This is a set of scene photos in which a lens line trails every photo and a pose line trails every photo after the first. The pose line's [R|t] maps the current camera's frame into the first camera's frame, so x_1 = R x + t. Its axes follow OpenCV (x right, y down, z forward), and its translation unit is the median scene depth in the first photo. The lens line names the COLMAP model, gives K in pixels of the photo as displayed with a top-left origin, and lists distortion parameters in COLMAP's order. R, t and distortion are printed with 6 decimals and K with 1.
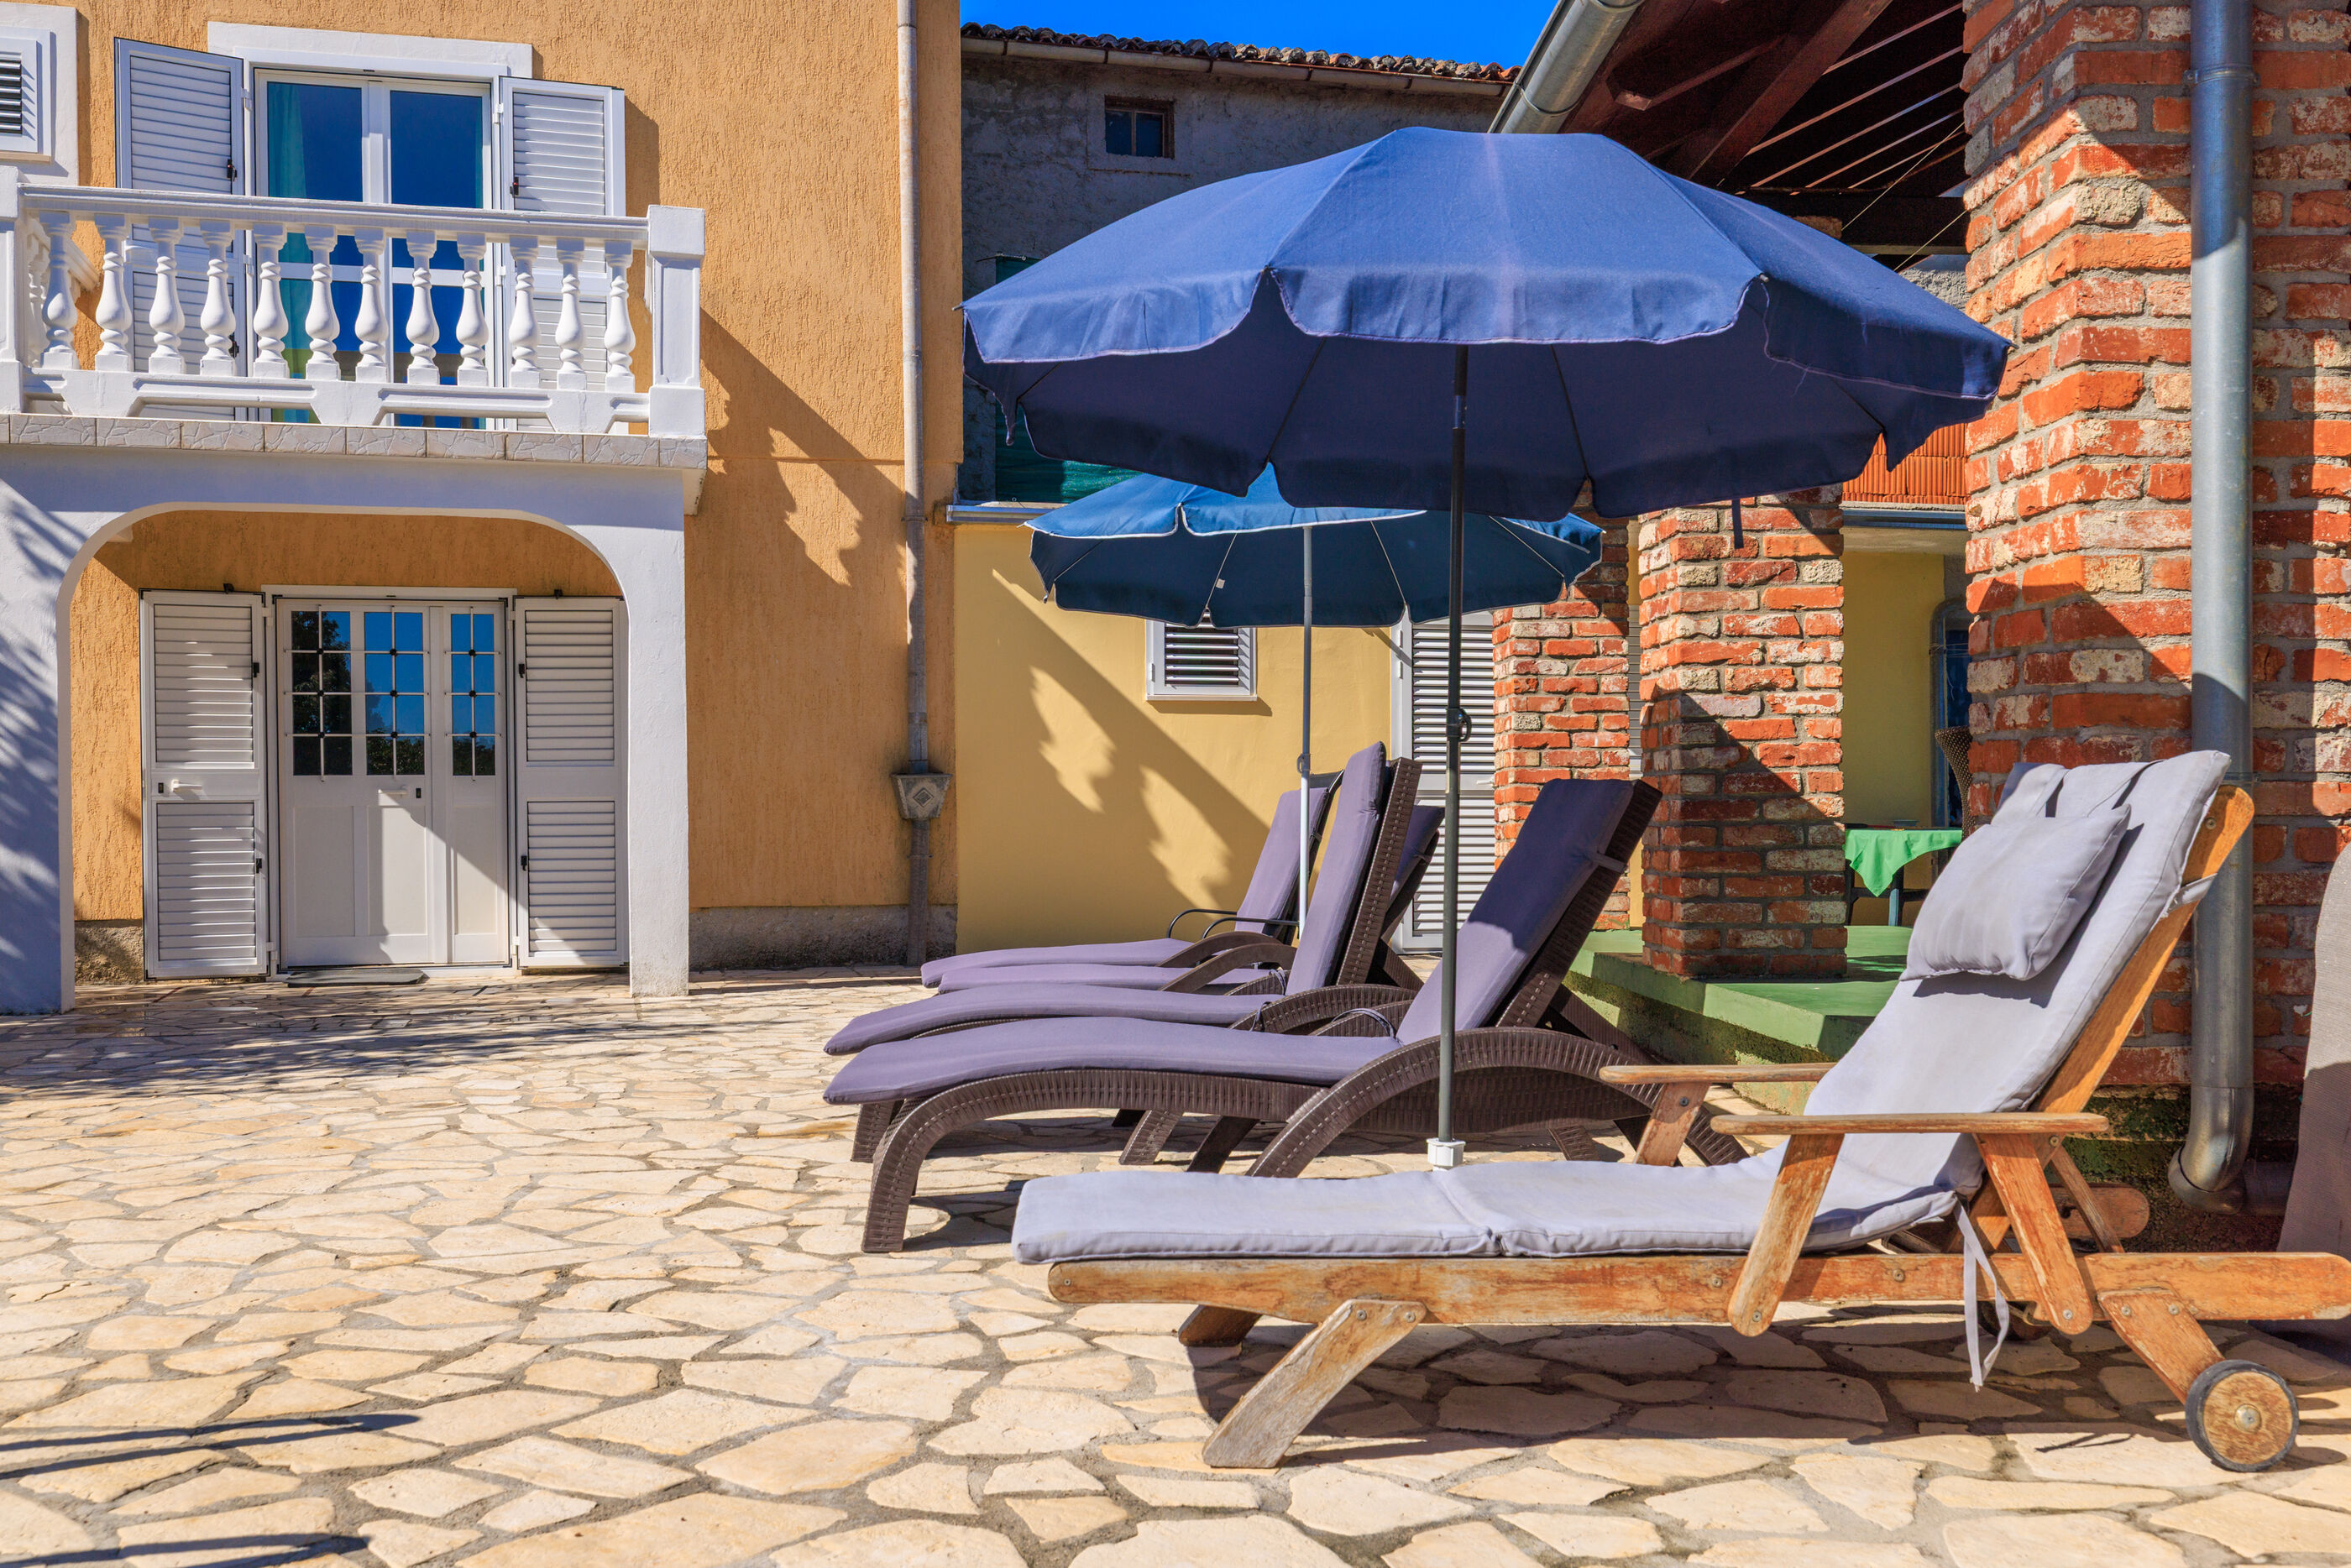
lens RADIAL K [[2181.9, 0, 1175.2], [0, 2181.9, 842.7], [0, 0, 1]] dist [-0.006560, -0.008166]
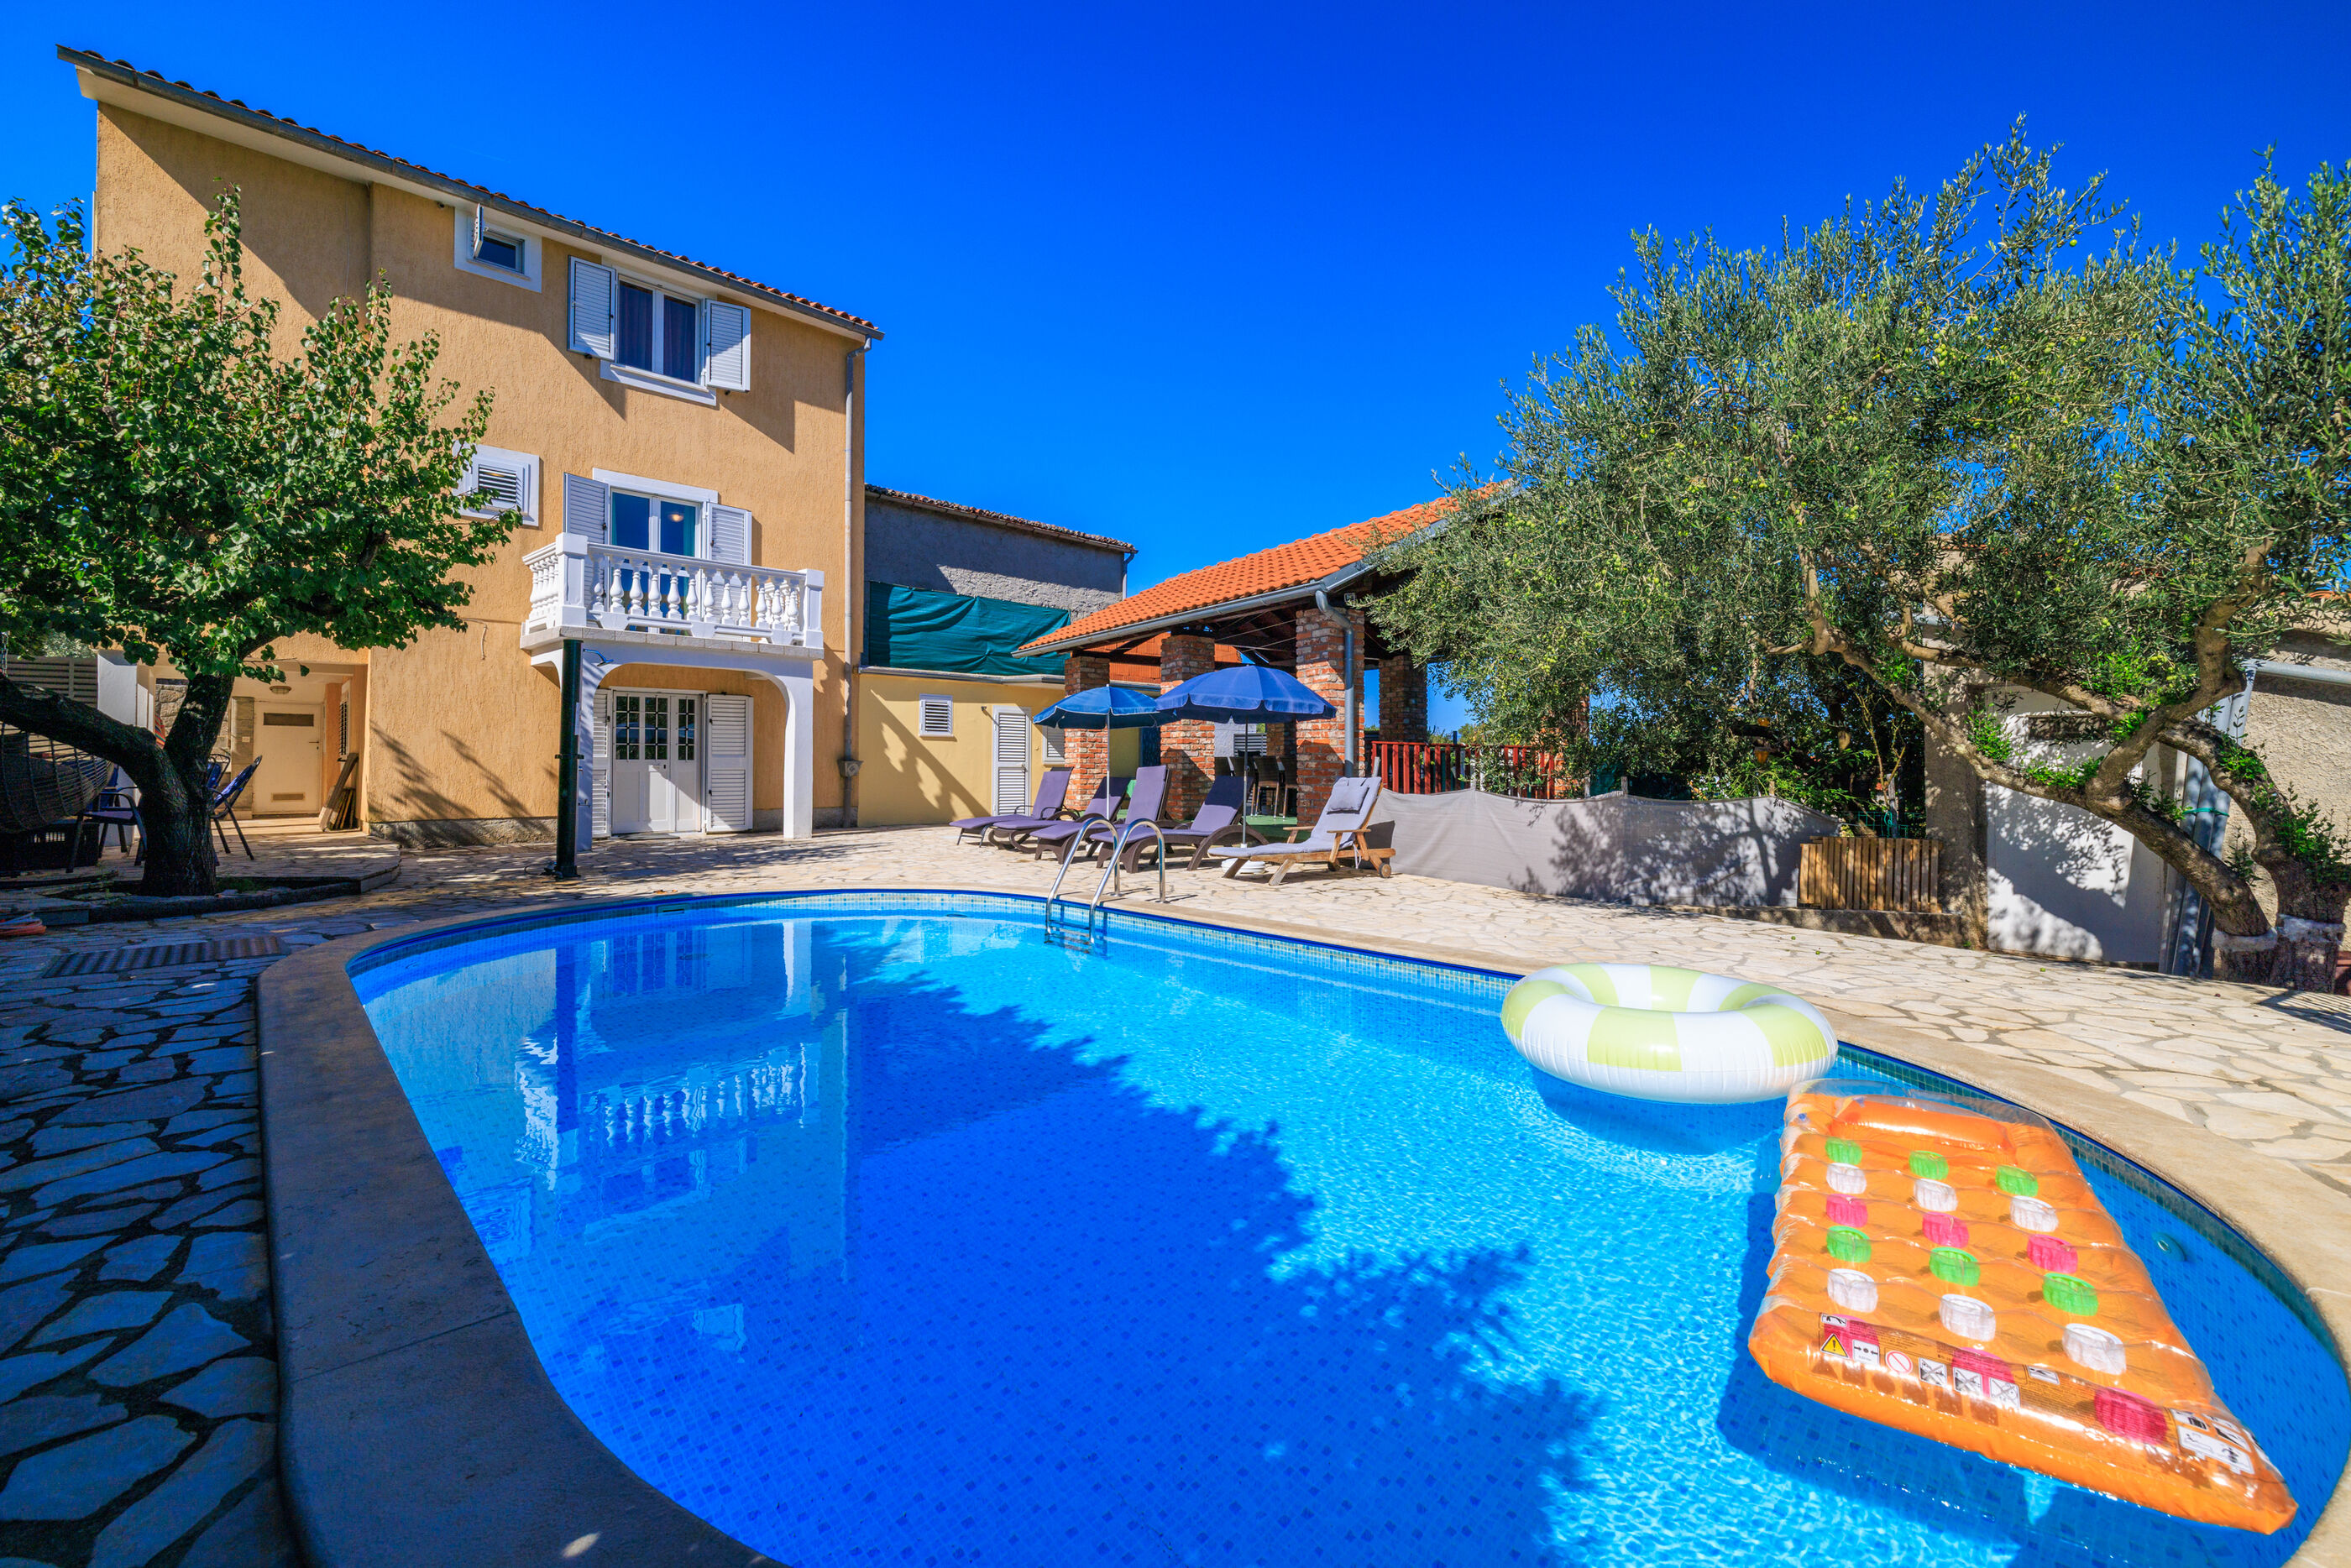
lens RADIAL K [[990.0, 0, 1199.3], [0, 990.0, 762.3], [0, 0, 1]] dist [0.001531, 0.000080]
pose [[0.834468, 0.005403, 0.551030, -0.473743], [0.000141, 0.999950, -0.010018, -0.015673], [-0.551056, 0.008437, 0.834426, -0.359974]]
